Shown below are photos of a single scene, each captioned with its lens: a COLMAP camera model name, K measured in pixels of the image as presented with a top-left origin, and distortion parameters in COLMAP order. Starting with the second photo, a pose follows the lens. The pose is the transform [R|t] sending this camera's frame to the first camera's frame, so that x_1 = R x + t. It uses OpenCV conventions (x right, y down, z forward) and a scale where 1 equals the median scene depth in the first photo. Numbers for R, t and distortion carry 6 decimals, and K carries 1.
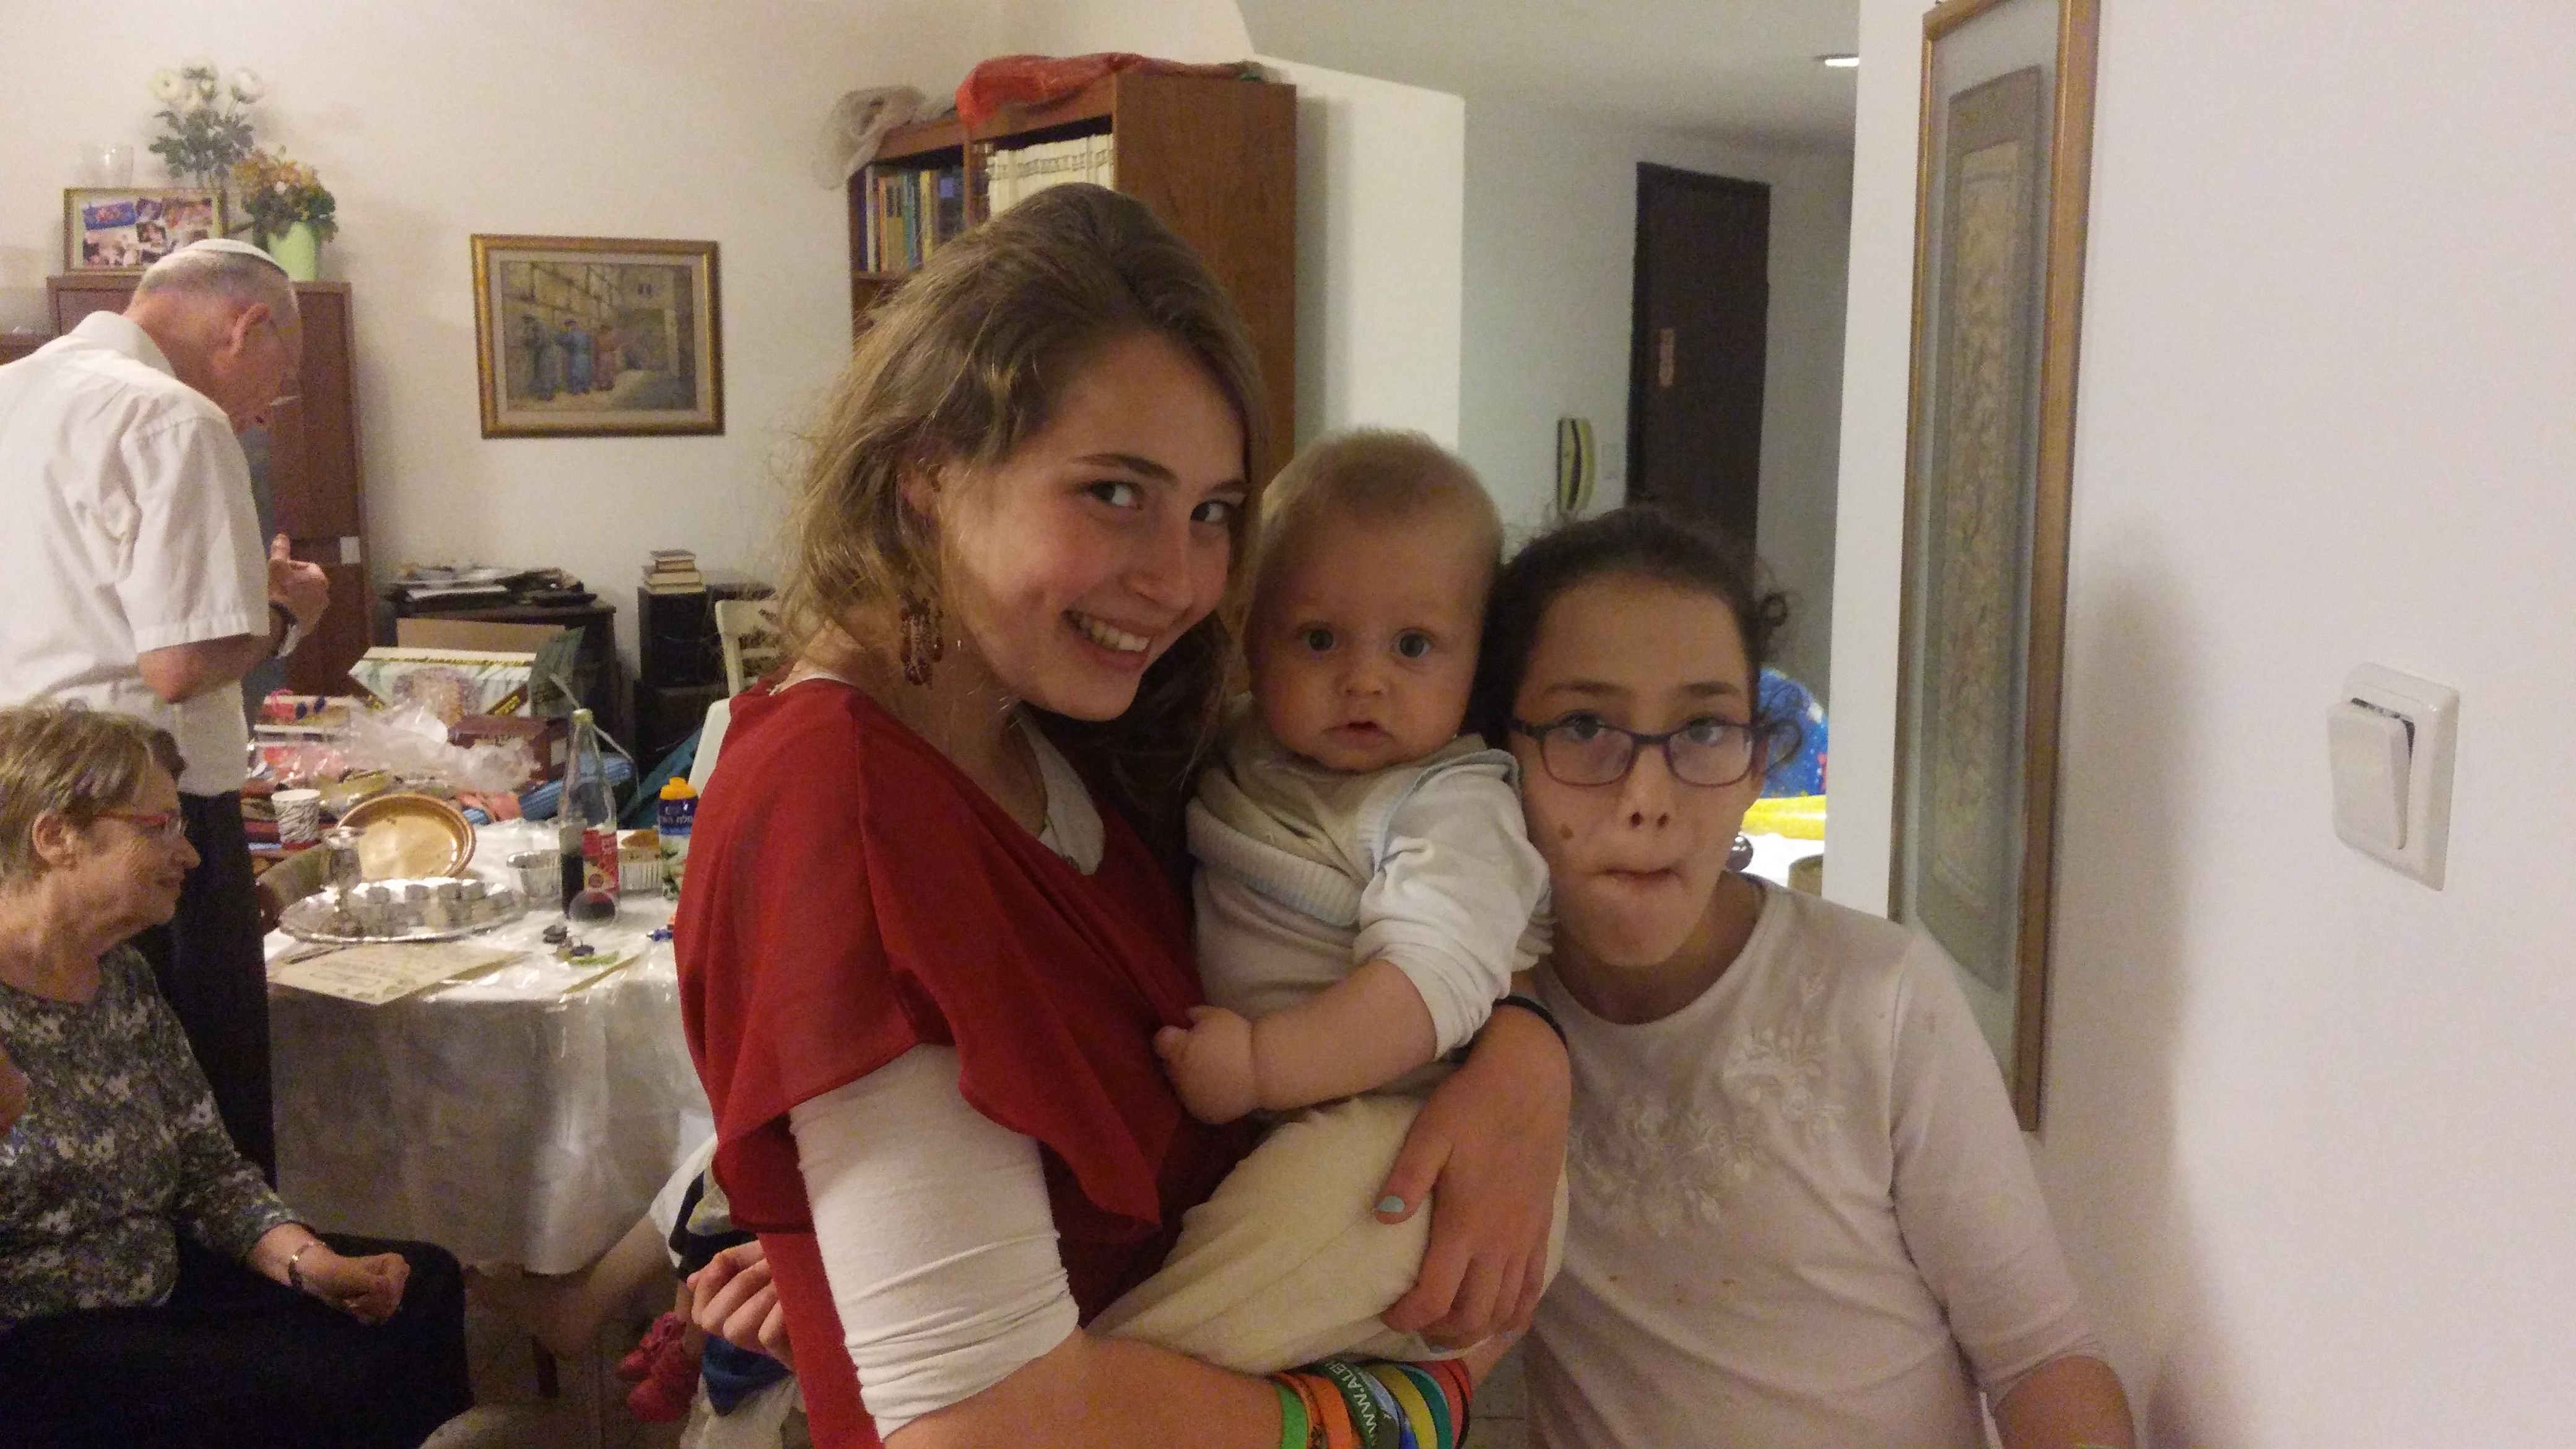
lens RADIAL K [[2242.0, 0, 1314.2], [0, 2242.0, 712.6], [0, 0, 1]] dist [0.055348, -0.080769]
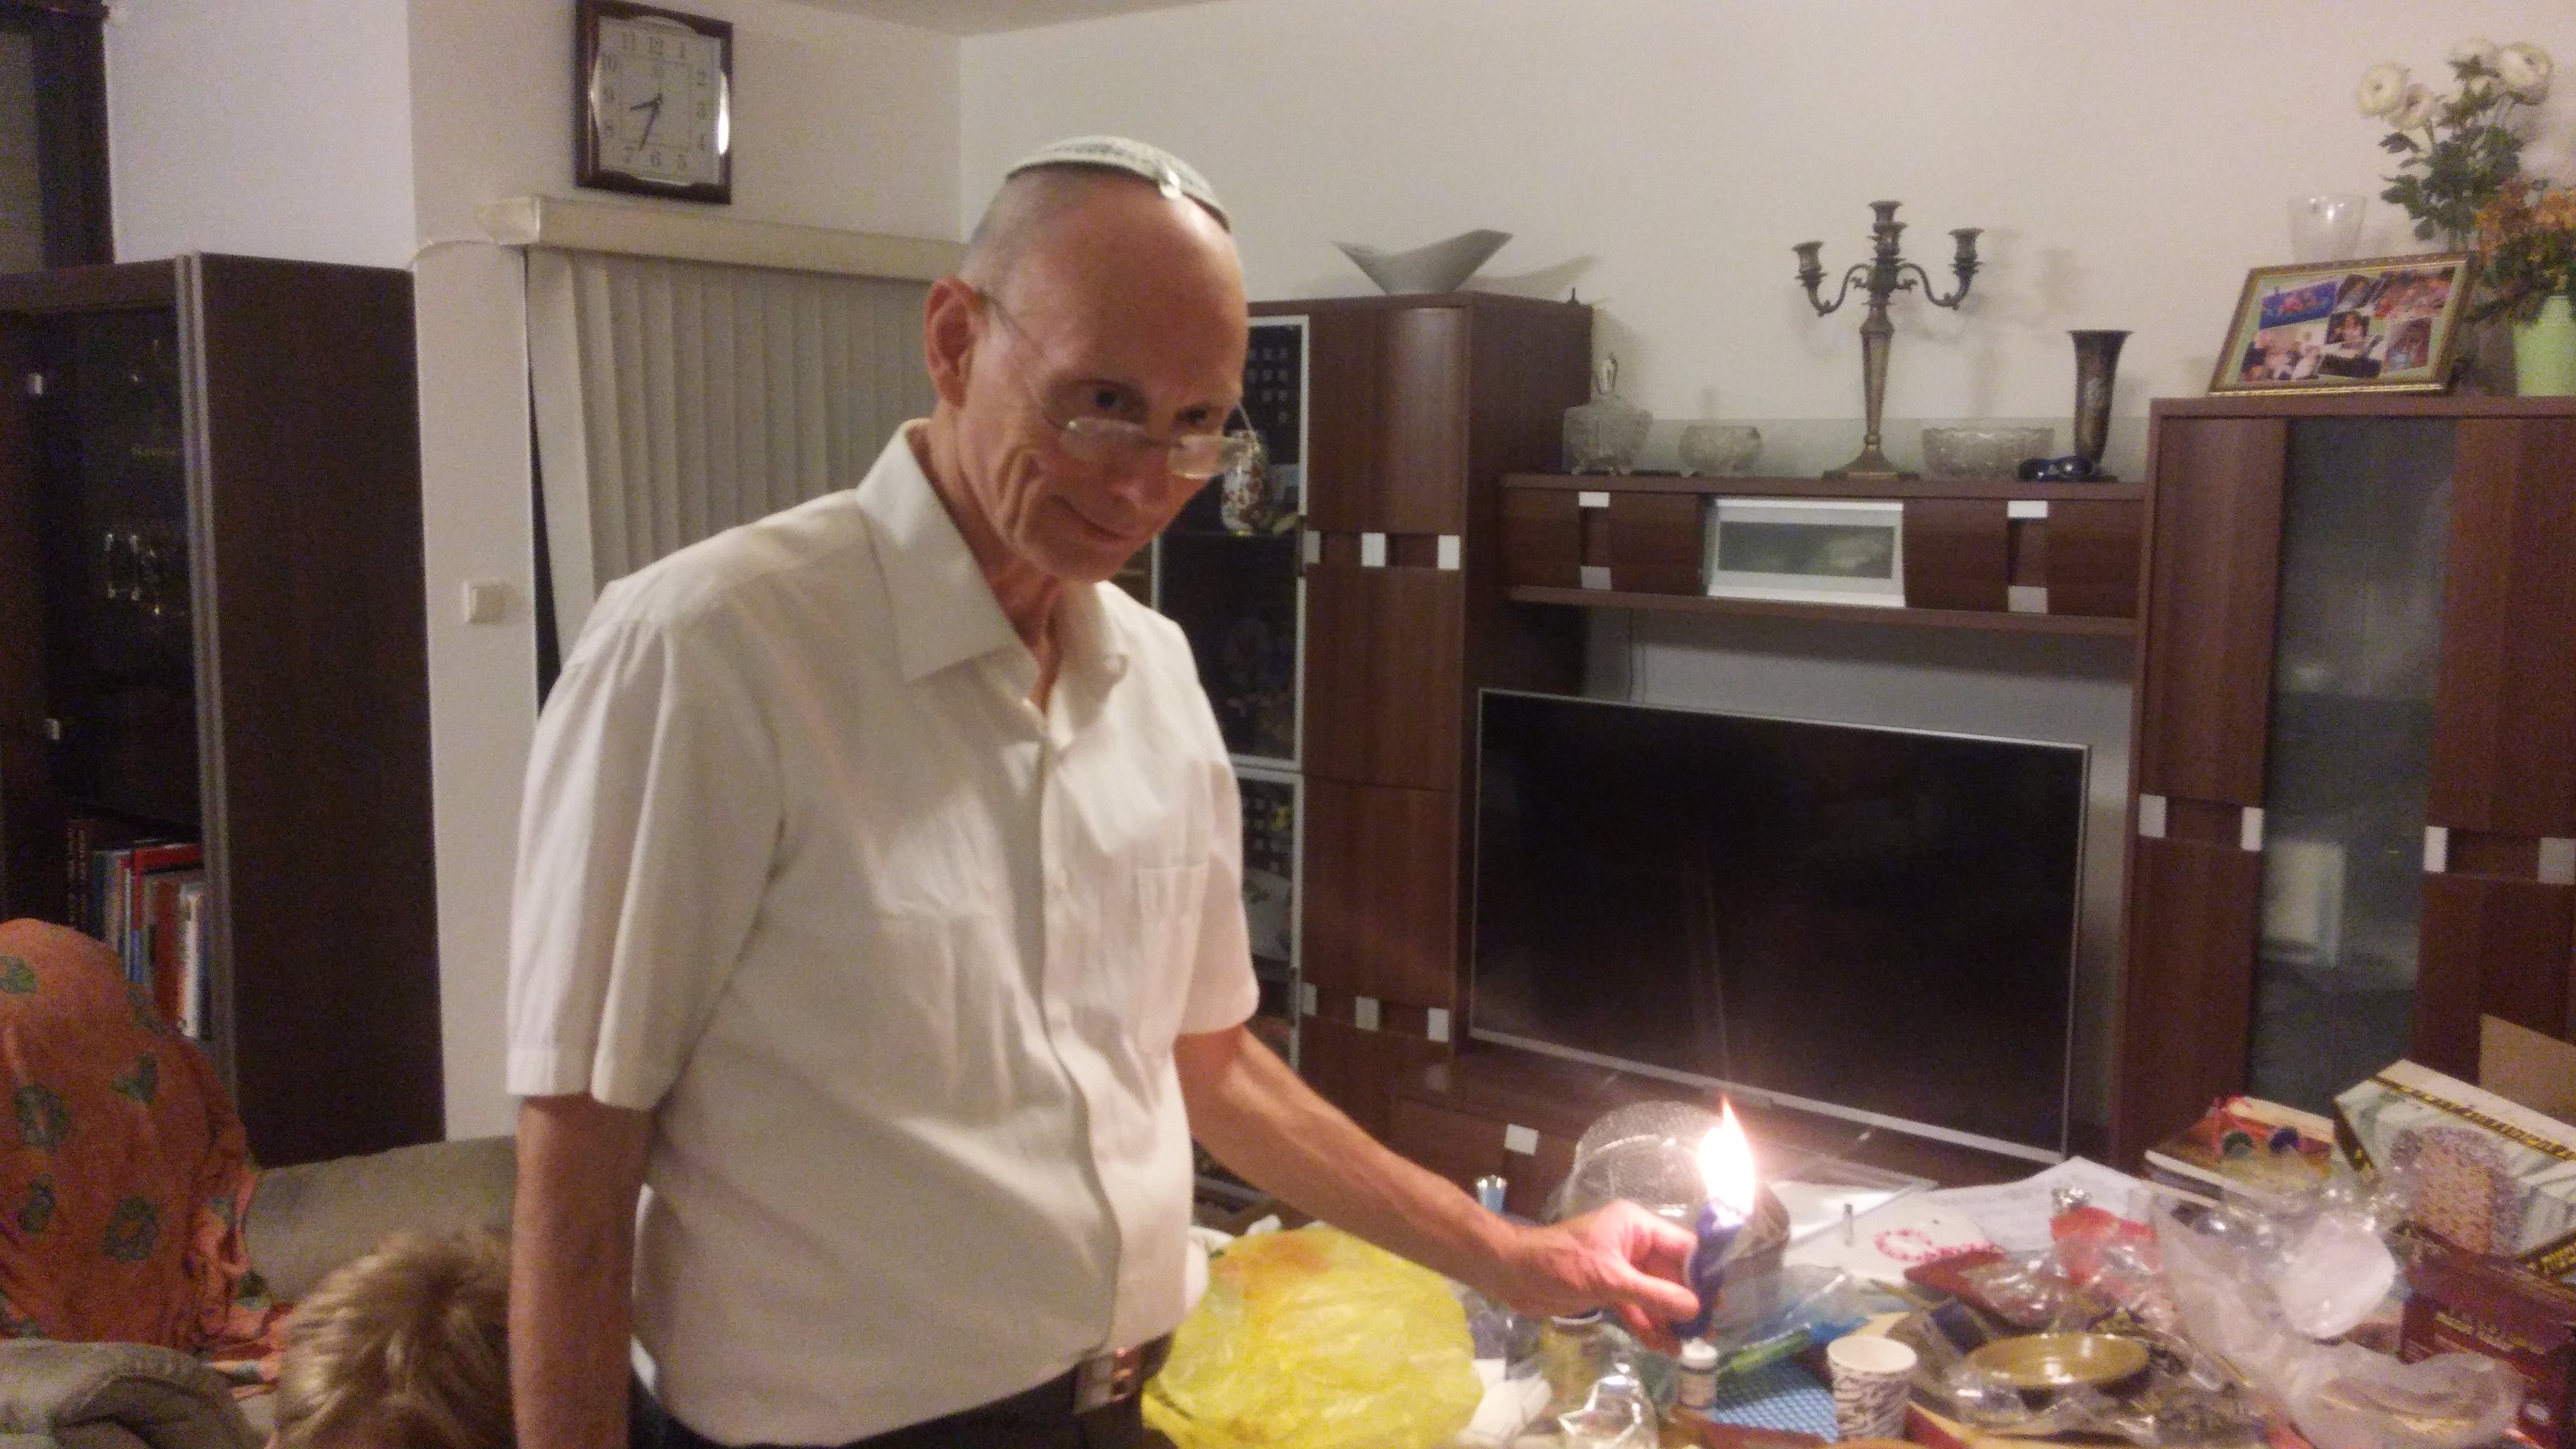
lens RADIAL K [[2263.1, 0, 1307.2], [0, 2263.1, 729.3], [0, 0, 1]] dist [0.073410, -0.083111]
pose [[0.393477, 0.109488, -0.912792, -0.024809], [-0.162378, 0.985550, 0.048219, -0.082481], [0.904881, 0.129244, 0.405569, 0.479666]]
